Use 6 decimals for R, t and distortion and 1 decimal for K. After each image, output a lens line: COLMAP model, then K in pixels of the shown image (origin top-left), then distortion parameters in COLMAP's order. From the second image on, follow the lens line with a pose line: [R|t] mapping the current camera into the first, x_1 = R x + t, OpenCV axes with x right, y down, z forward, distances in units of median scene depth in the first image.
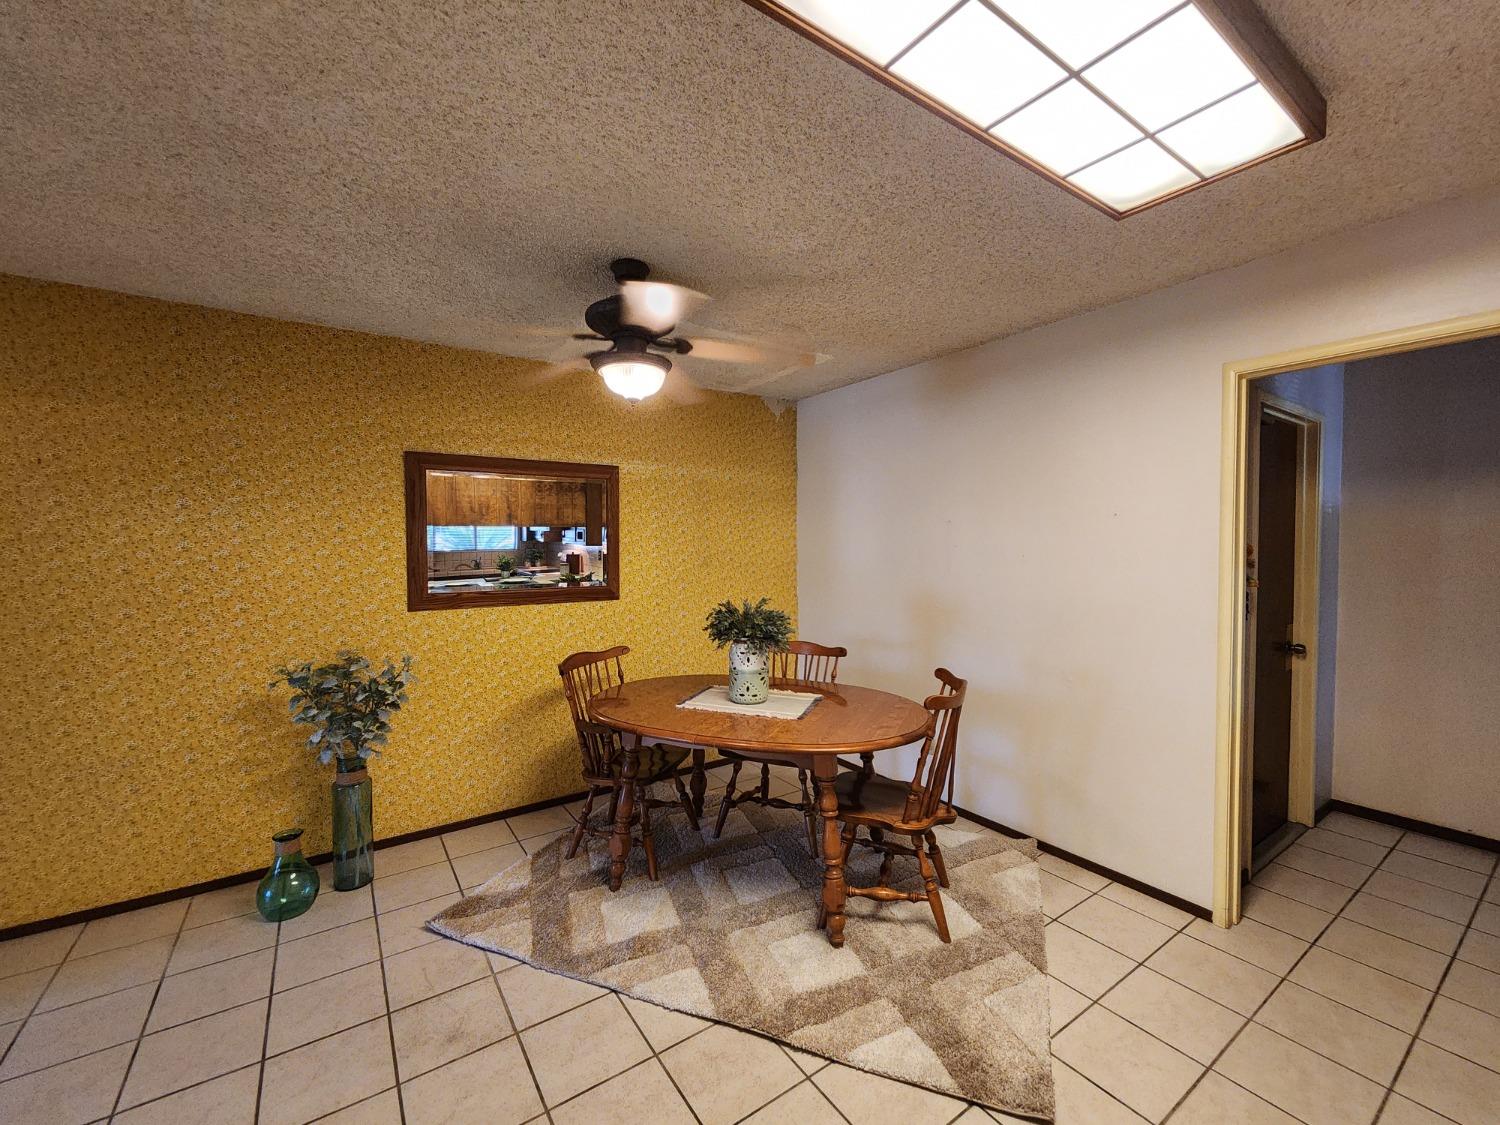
lens RADIAL K [[623.9, 0, 743.4], [0, 623.9, 560.1], [0, 0, 1]] dist [0.002435, -0.001453]
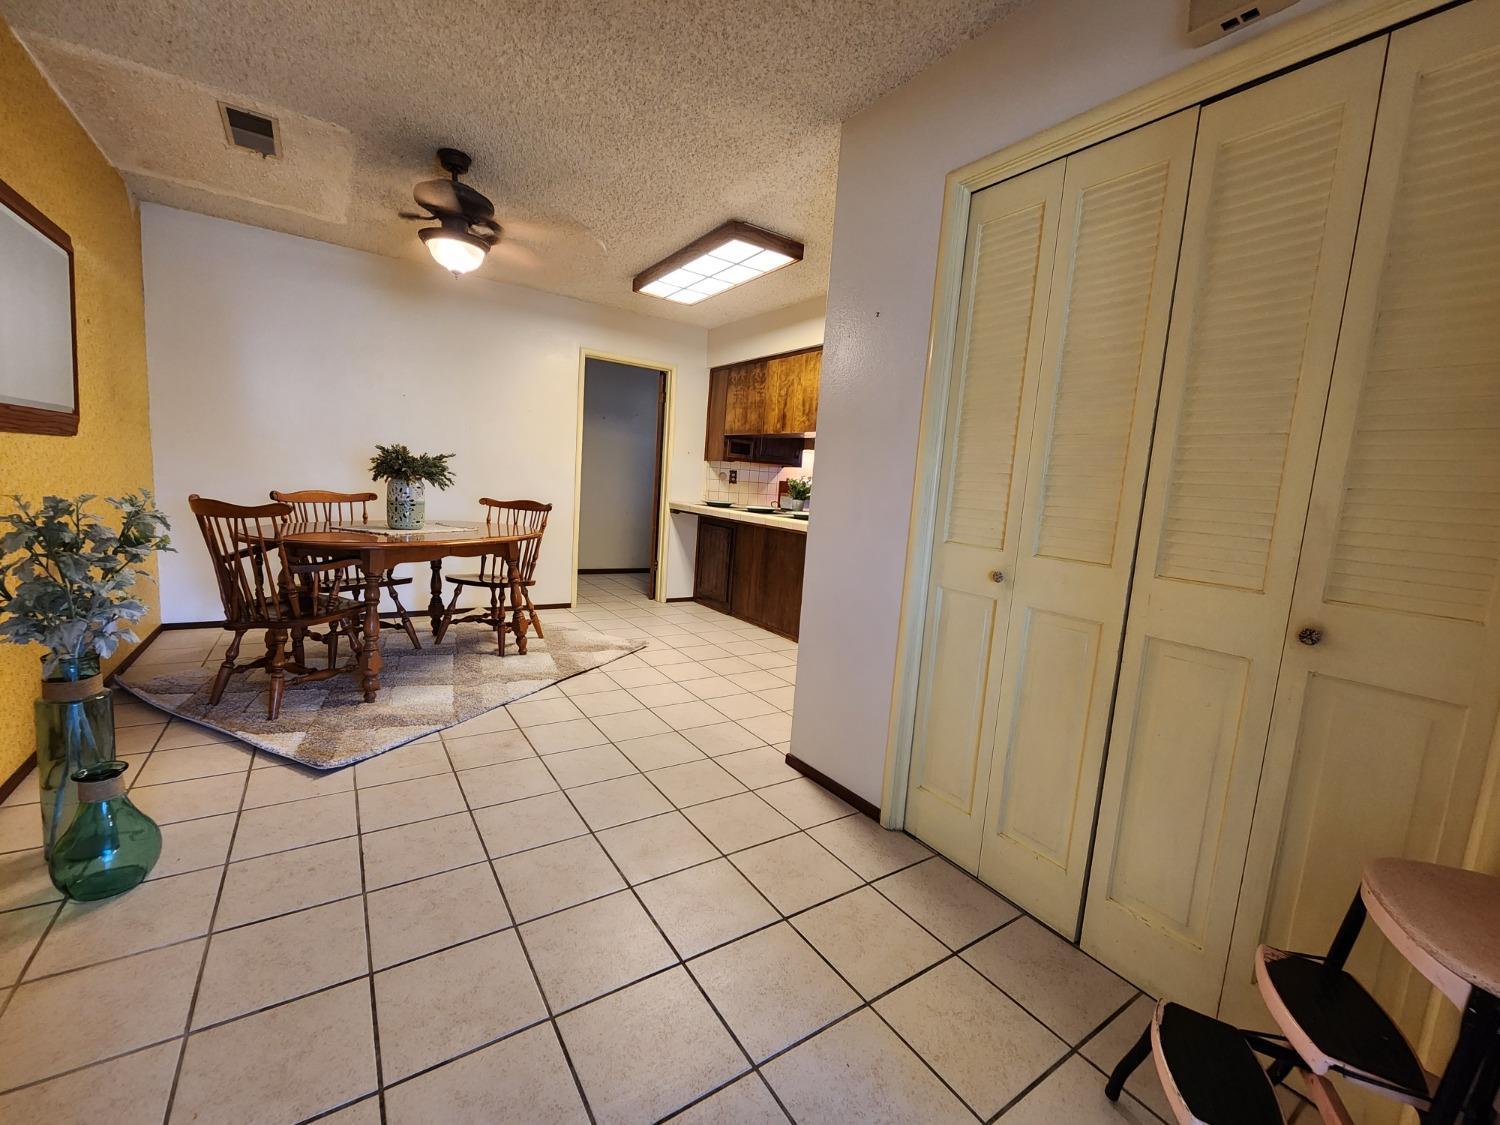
lens RADIAL K [[623.9, 0, 751.1], [0, 623.9, 559.3], [0, 0, 1]] dist [0.002435, -0.001453]
pose [[0.011149, -0.117373, 0.993025, -1.516768], [-0.048920, 0.991834, 0.117782, 0.132436], [-0.998740, -0.049892, 0.005316, 0.394394]]
